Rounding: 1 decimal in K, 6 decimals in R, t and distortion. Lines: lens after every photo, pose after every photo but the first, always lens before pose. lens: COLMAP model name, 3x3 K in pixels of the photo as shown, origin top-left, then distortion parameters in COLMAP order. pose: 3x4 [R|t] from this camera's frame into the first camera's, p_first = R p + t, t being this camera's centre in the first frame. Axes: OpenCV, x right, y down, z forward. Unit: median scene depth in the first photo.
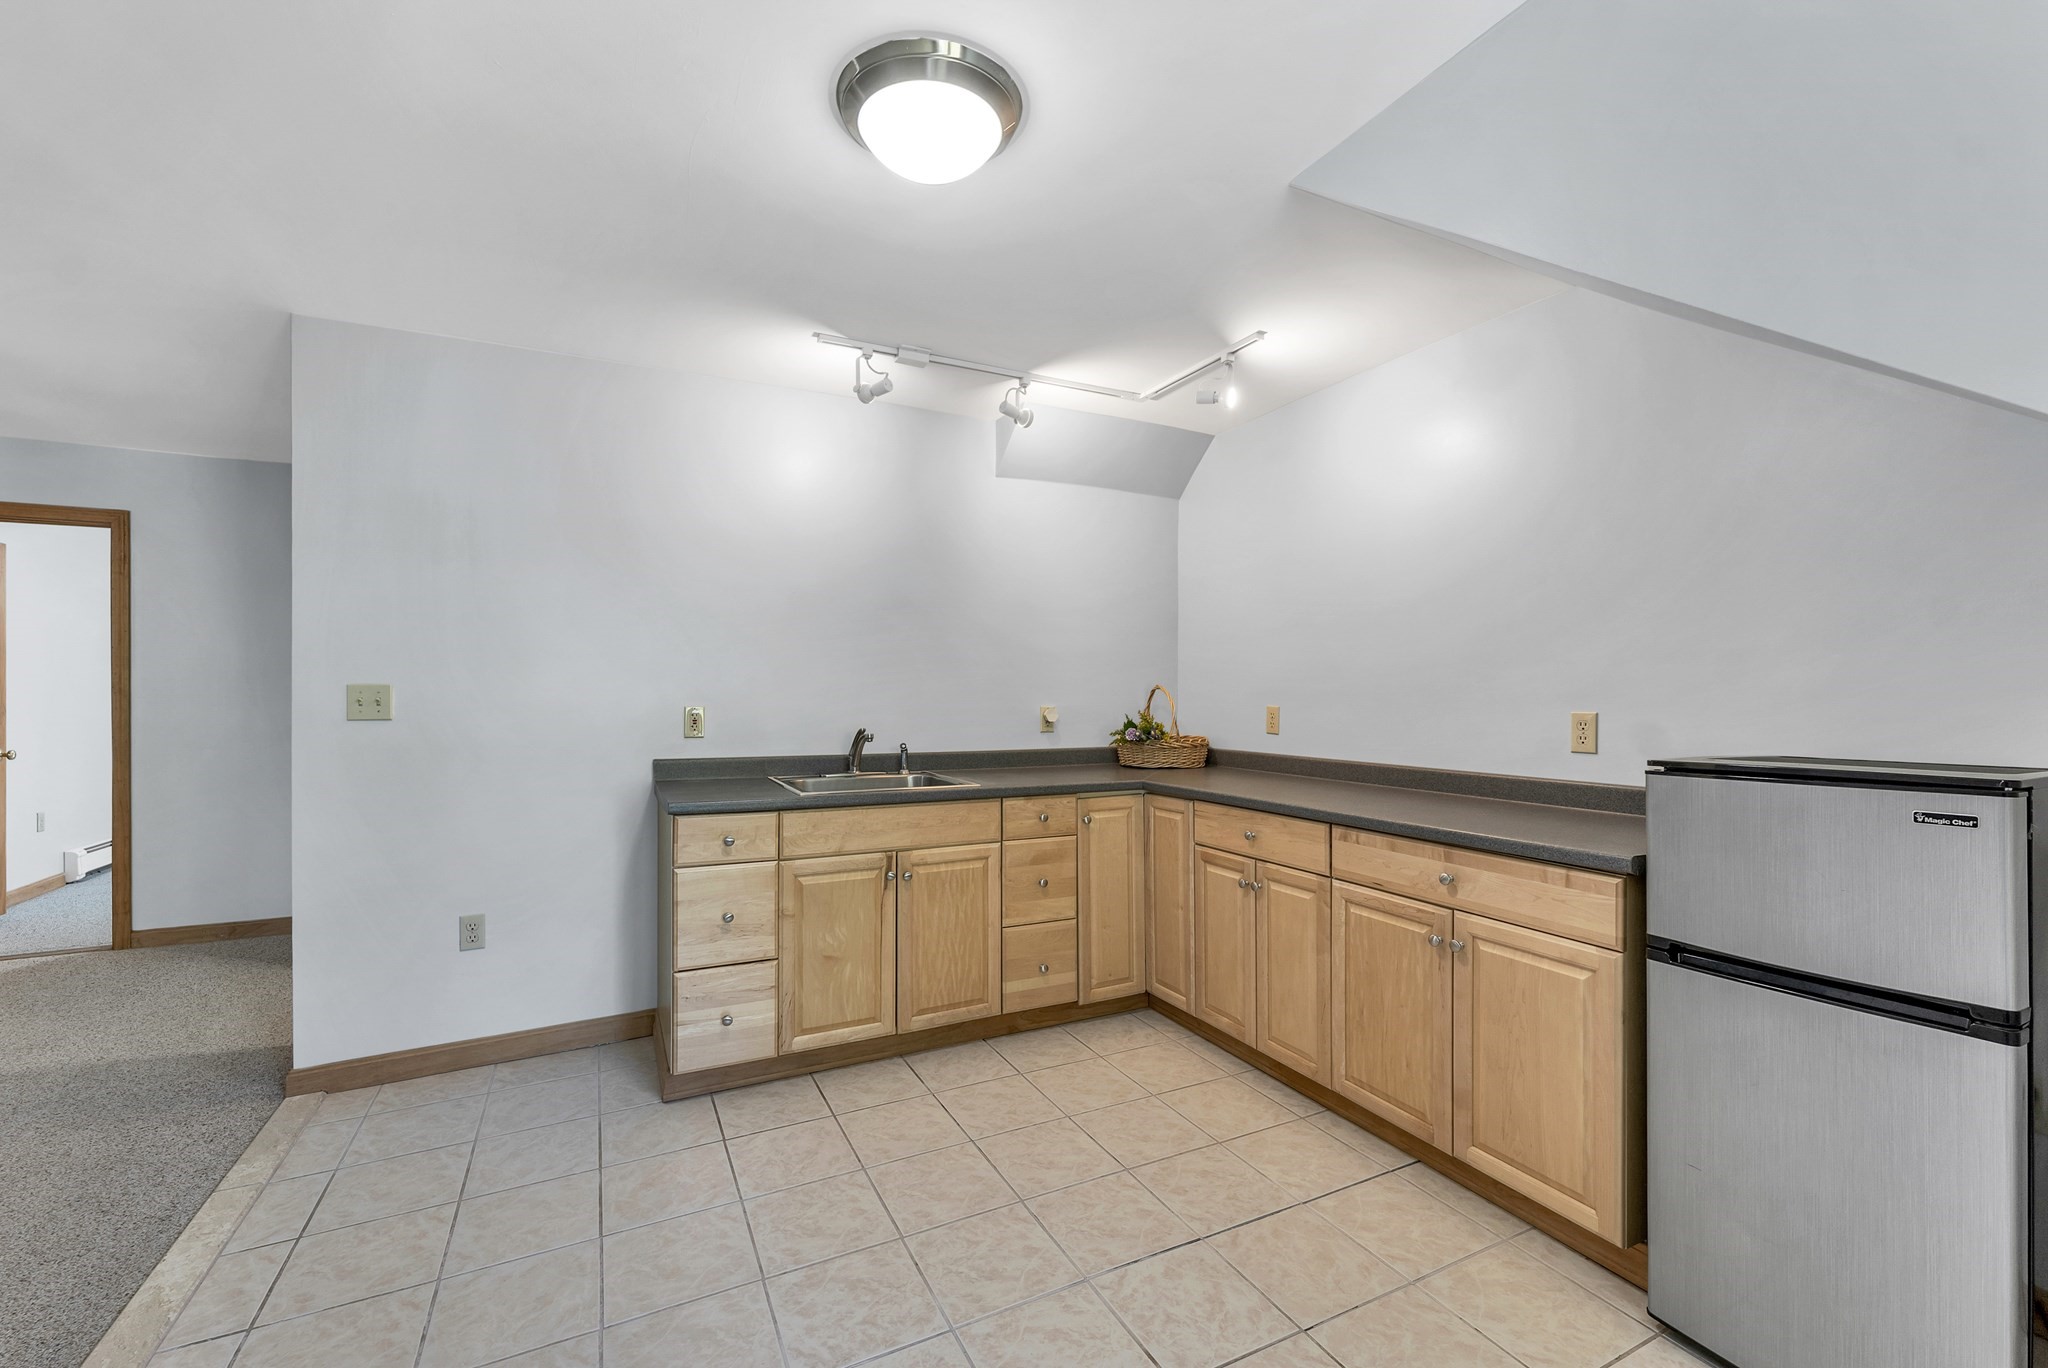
lens RADIAL K [[874.6, 0, 1018.7], [0, 874.6, 684.9], [0, 0, 1]] dist [0.000146, -0.000366]
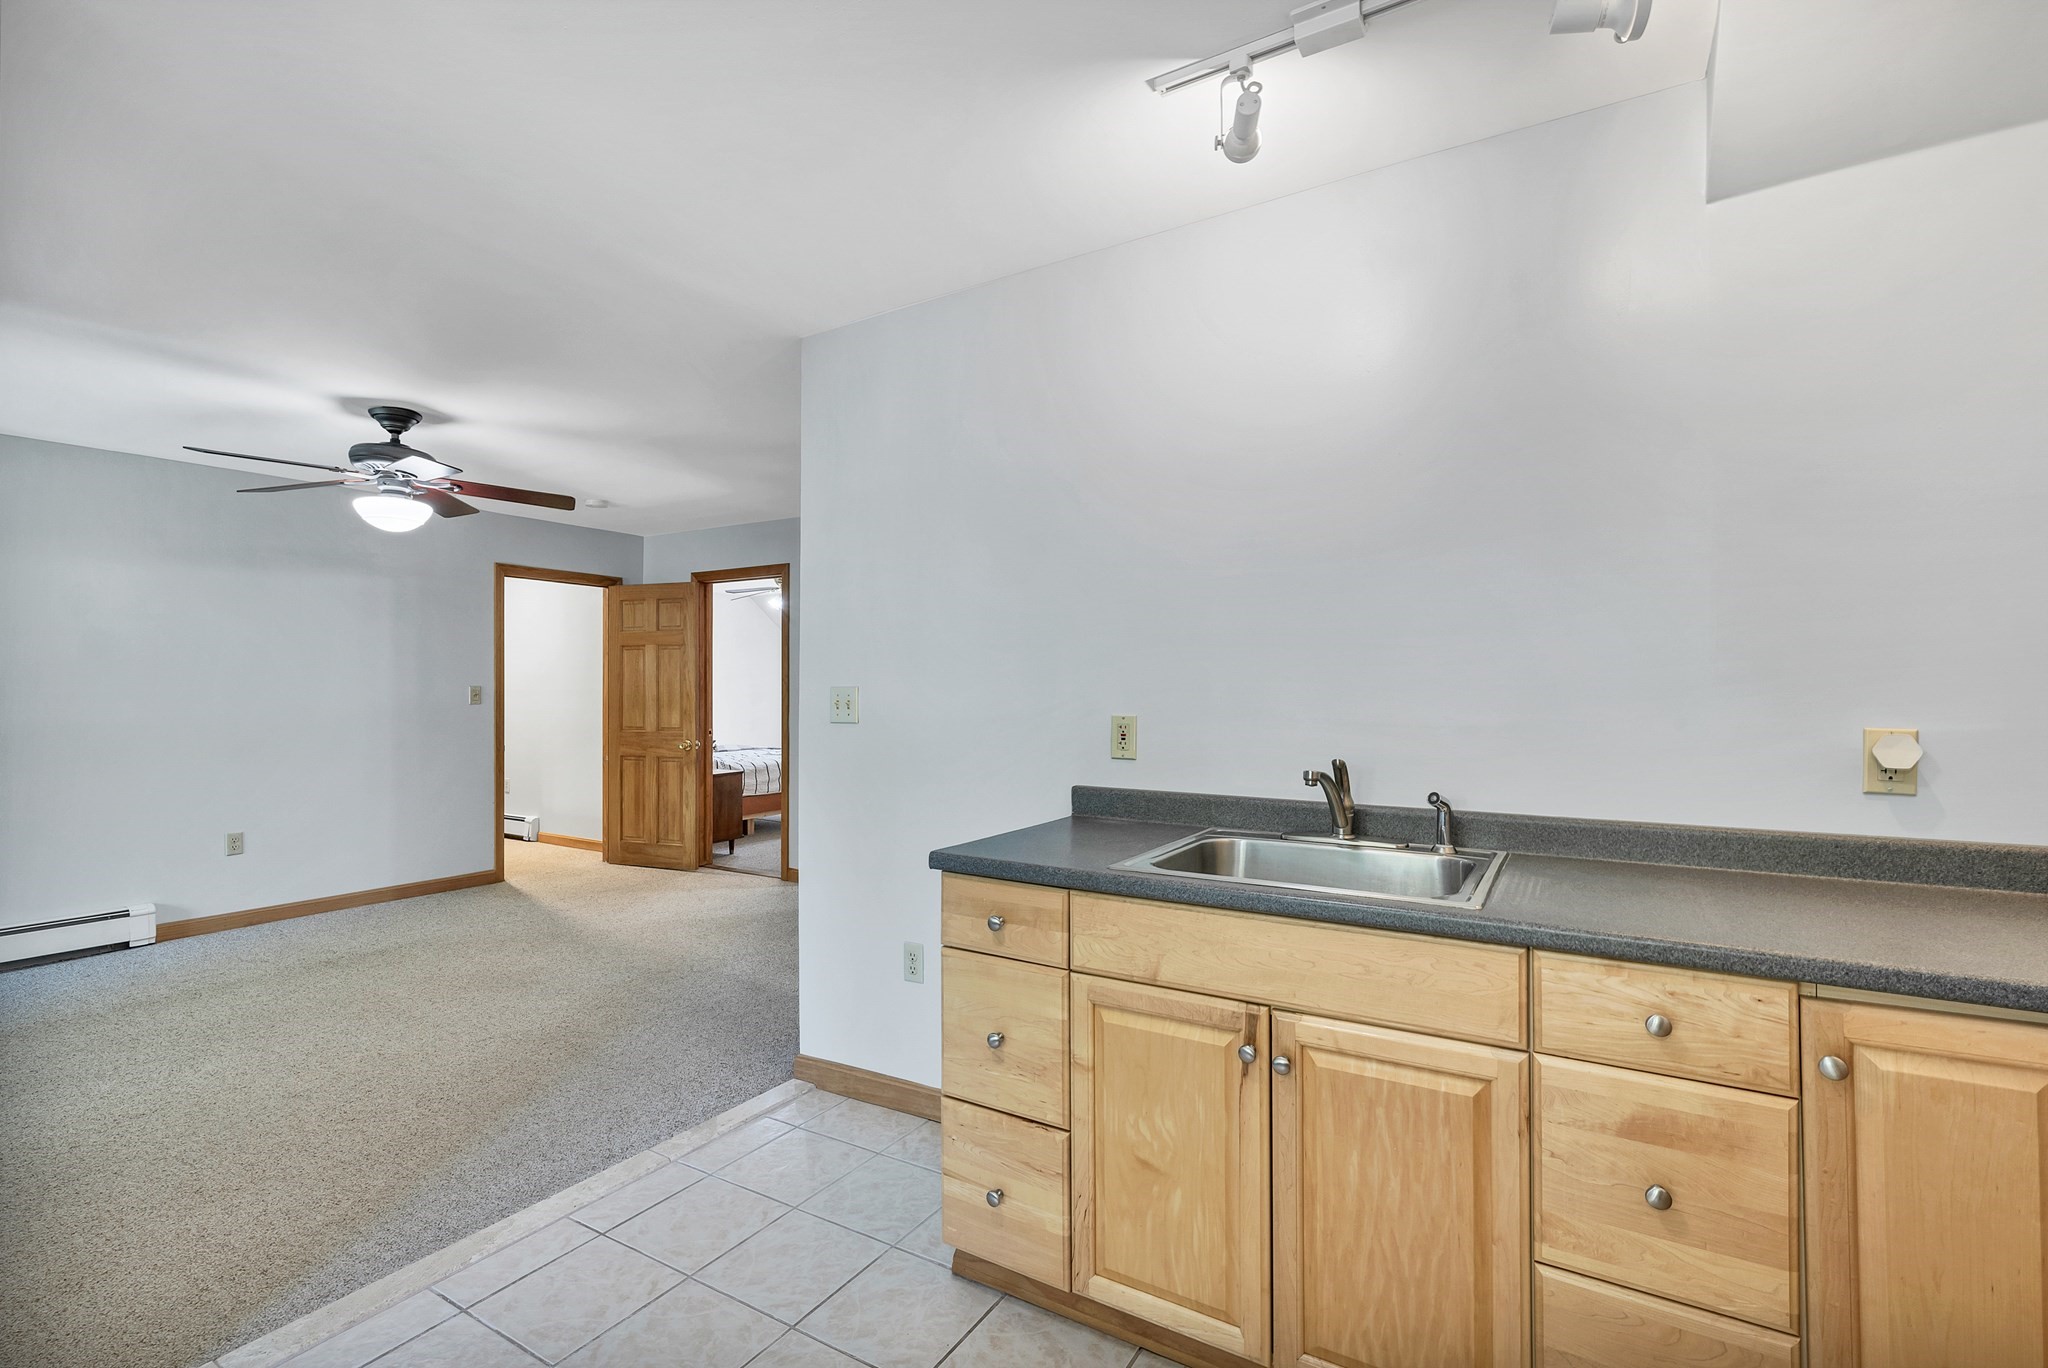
lens RADIAL K [[934.7, 0, 1017.4], [0, 934.7, 680.5], [0, 0, 1]] dist [-0.000266, -0.001234]
pose [[0.520355, -0.011582, -0.853871, 0.252160], [0.007940, 0.999930, -0.008724, 0.003578], [0.853913, -0.002240, 0.520411, 0.597169]]
